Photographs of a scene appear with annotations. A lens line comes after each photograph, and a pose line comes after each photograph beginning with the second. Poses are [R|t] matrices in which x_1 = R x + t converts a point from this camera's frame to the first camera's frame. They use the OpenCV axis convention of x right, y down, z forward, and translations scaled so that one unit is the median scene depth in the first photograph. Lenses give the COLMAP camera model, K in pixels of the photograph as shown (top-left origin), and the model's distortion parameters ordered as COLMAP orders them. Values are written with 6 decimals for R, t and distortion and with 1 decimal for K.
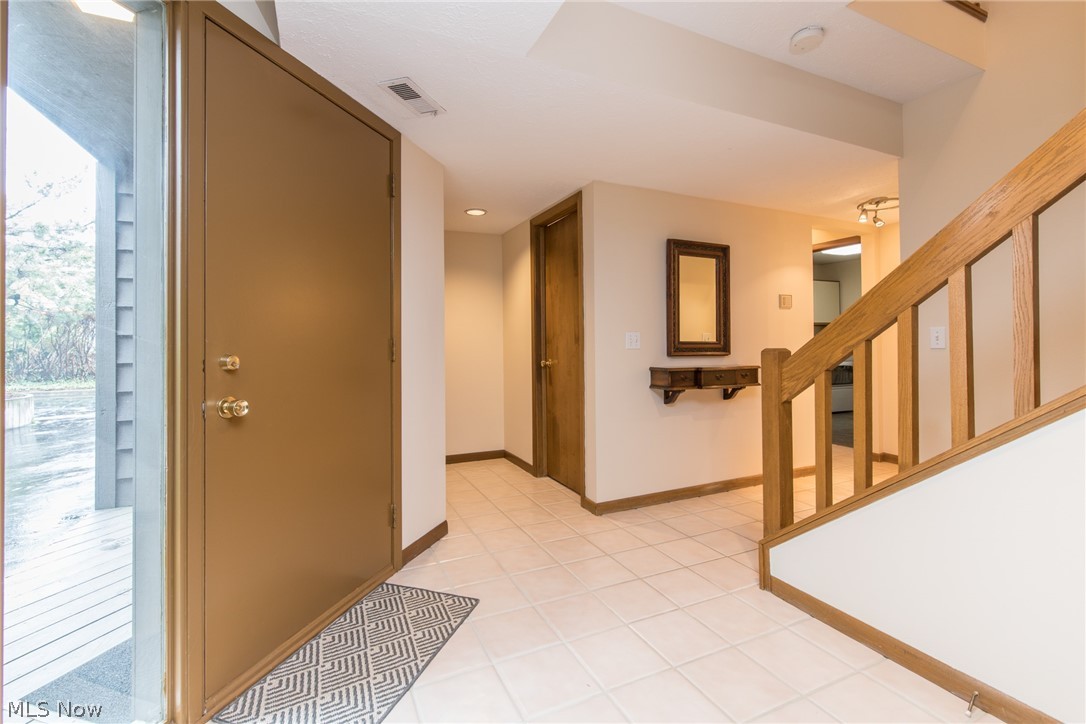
lens RADIAL K [[475.2, 0, 541.0], [0, 475.2, 333.0], [0, 0, 1]] dist [0.000430, 0.000275]
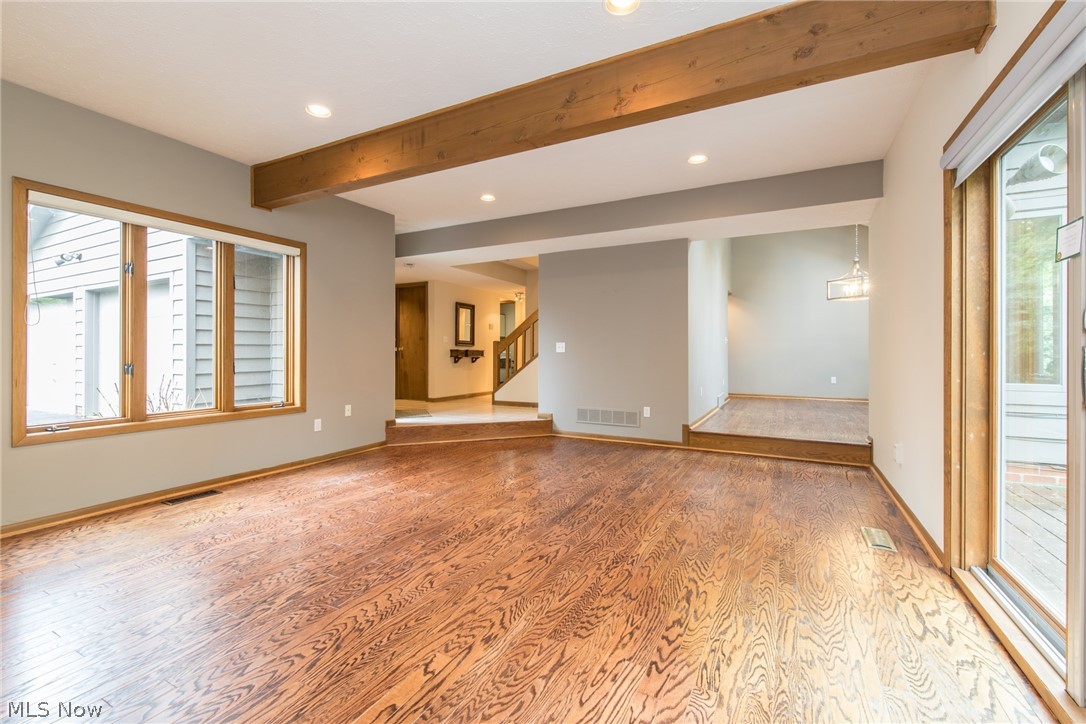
lens RADIAL K [[475.2, 0, 542.7], [0, 475.2, 355.2], [0, 0, 1]] dist [0.000430, 0.000275]
pose [[0.791549, 0.007835, 0.611055, -0.962711], [-0.018515, 0.999766, 0.011165, 0.063153], [-0.610825, -0.020151, 0.791509, -1.397474]]
